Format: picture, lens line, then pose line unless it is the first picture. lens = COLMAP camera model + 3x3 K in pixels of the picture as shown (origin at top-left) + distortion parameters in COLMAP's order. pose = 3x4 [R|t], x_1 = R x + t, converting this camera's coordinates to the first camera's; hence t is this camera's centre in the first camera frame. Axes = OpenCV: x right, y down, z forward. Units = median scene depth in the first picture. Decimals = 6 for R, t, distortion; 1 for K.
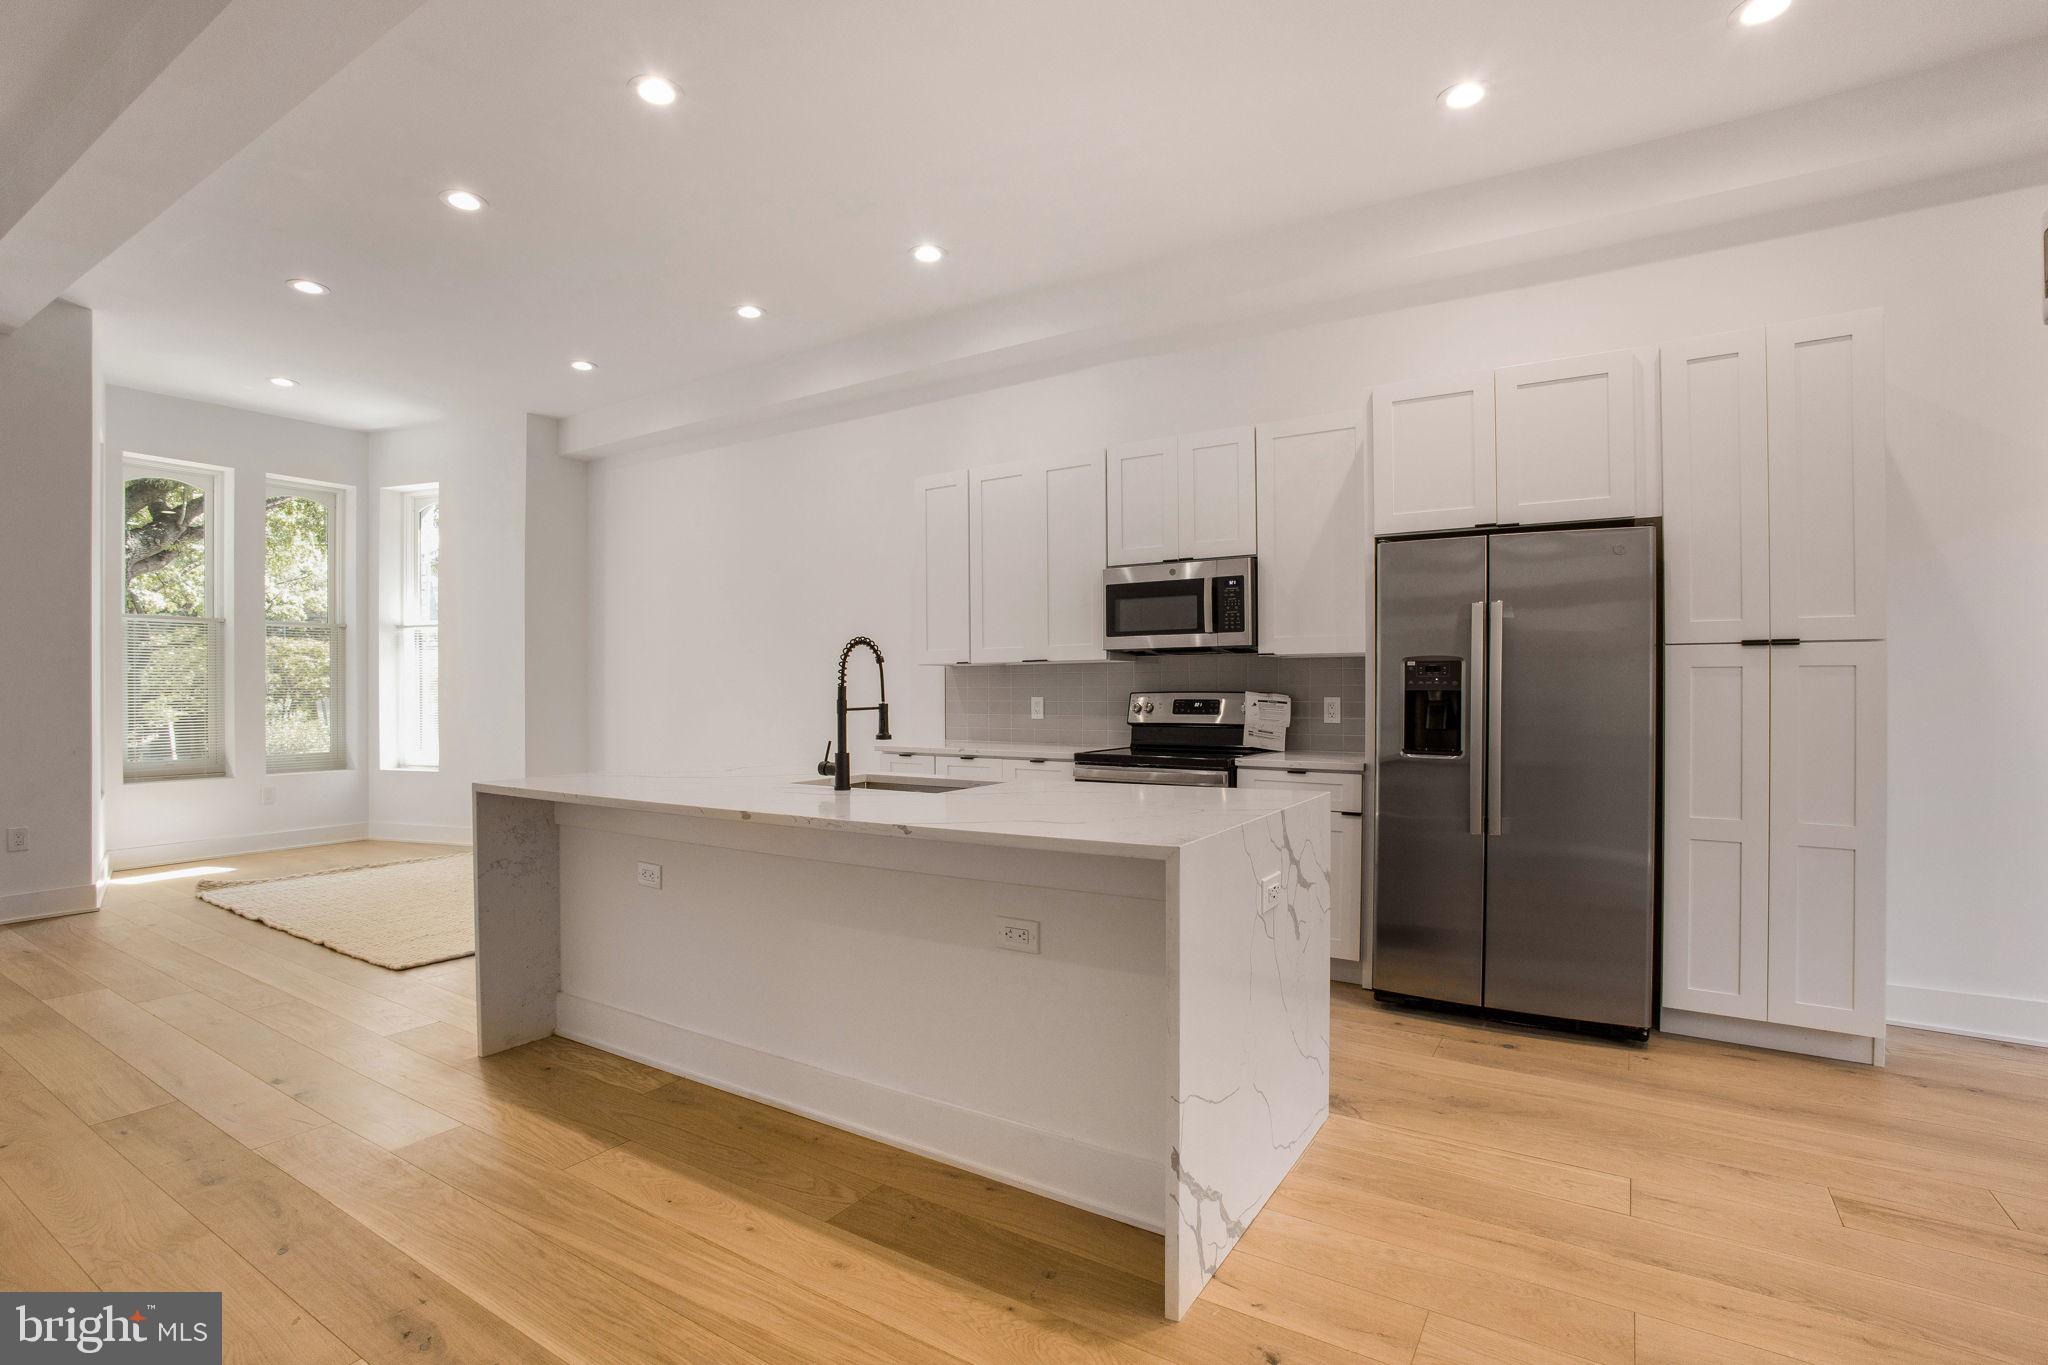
lens RADIAL K [[933.6, 0, 1023.6], [0, 933.6, 682.8], [0, 0, 1]] dist [-0.046046, 0.012004]
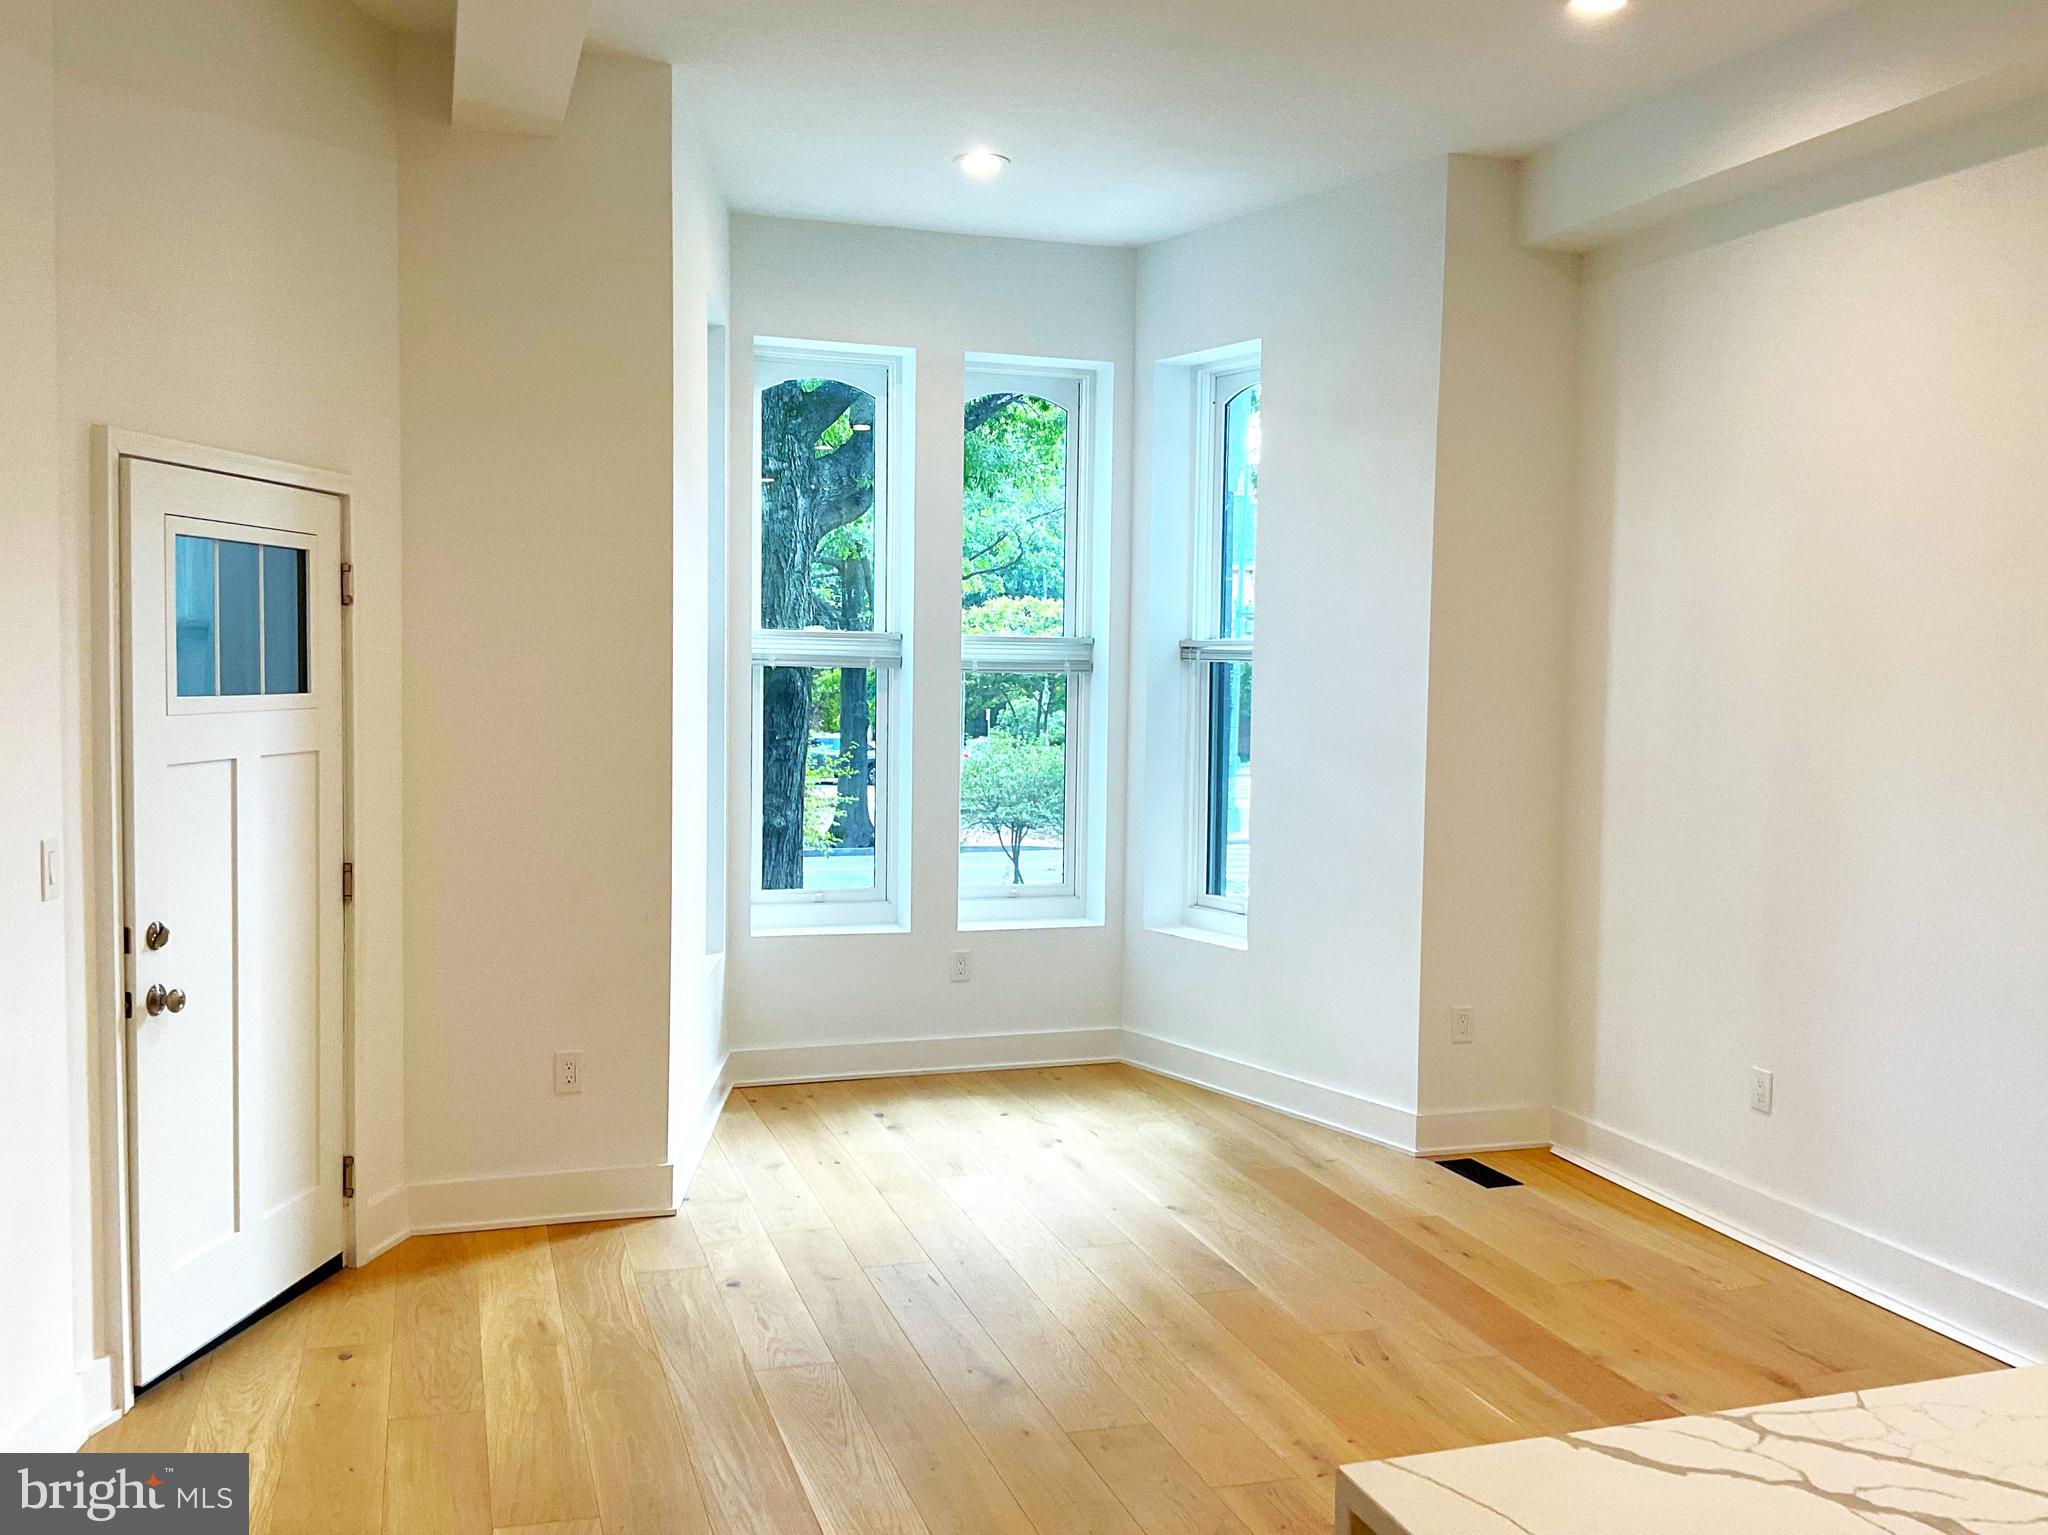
lens RADIAL K [[1736.3, 0, 1023.5], [0, 1736.3, 767.1], [0, 0, 1]] dist [-0.085183, -0.004526]
pose [[0.767053, 0.059211, -0.638846, -0.158805], [-0.023062, 0.997633, 0.064776, -0.055877], [0.641169, -0.034954, 0.766603, 0.244448]]
